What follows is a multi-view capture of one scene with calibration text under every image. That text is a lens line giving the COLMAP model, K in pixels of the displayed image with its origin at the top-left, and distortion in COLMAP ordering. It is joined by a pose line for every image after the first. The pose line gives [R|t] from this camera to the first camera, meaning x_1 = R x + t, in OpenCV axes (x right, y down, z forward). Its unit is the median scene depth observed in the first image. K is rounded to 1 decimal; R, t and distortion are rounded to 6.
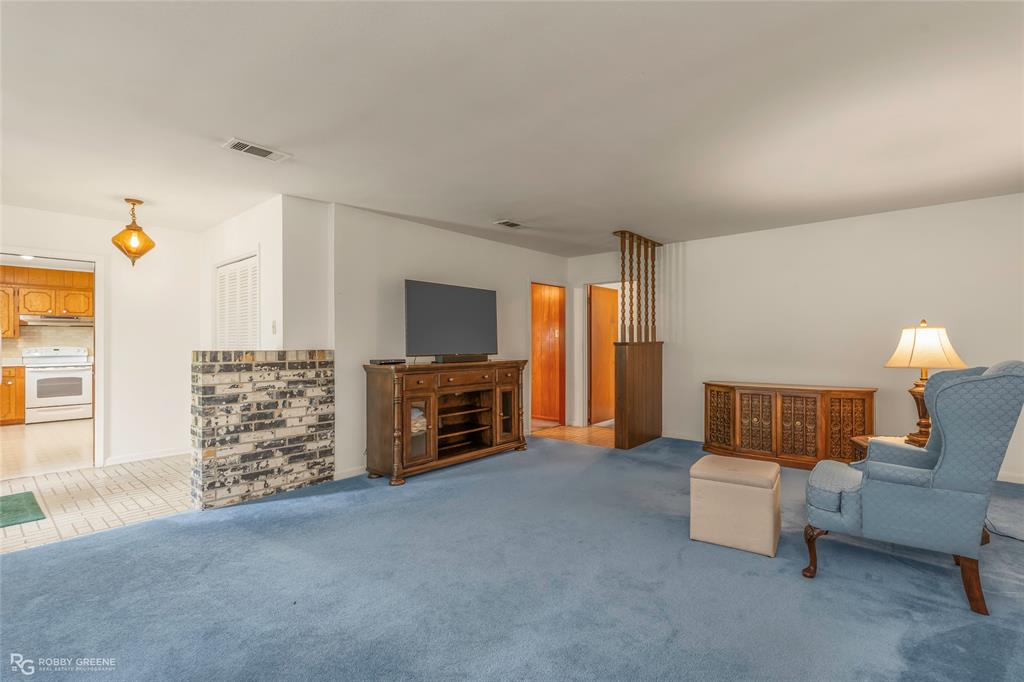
lens RADIAL K [[468.8, 0, 508.3], [0, 468.8, 341.2], [0, 0, 1]] dist [-0.001687, 0.000724]
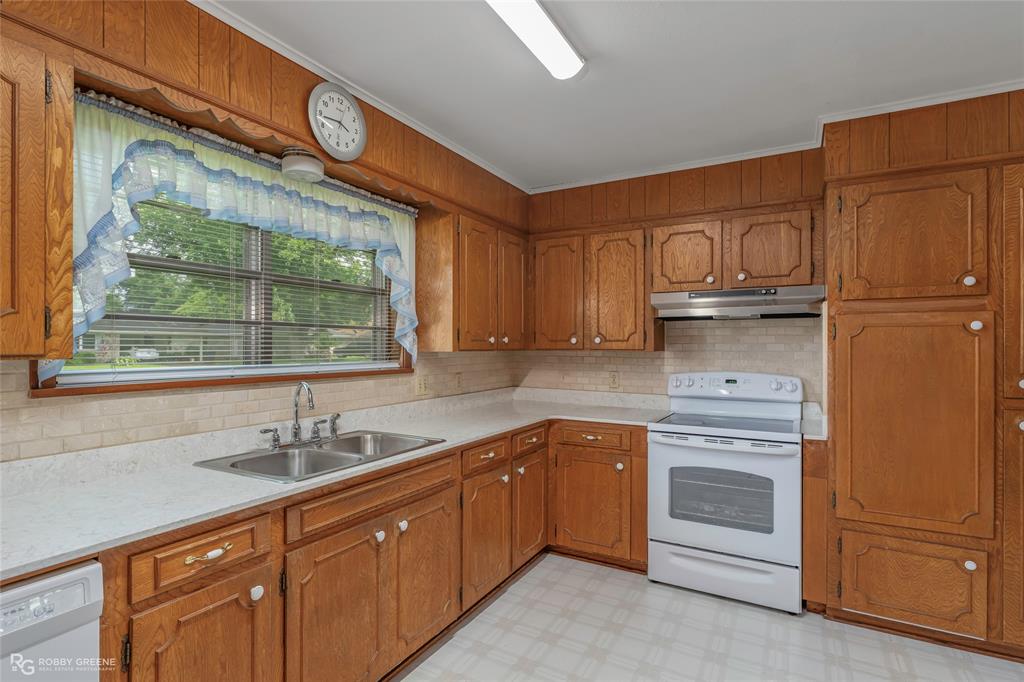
lens RADIAL K [[501.7, 0, 514.3], [0, 501.7, 345.1], [0, 0, 1]] dist [-0.011788, 0.004147]
pose [[0.212061, 0.007495, -0.977228, -0.642169], [0.001045, 0.999968, 0.007896, -0.015304], [0.977256, -0.002696, 0.212046, 0.786677]]
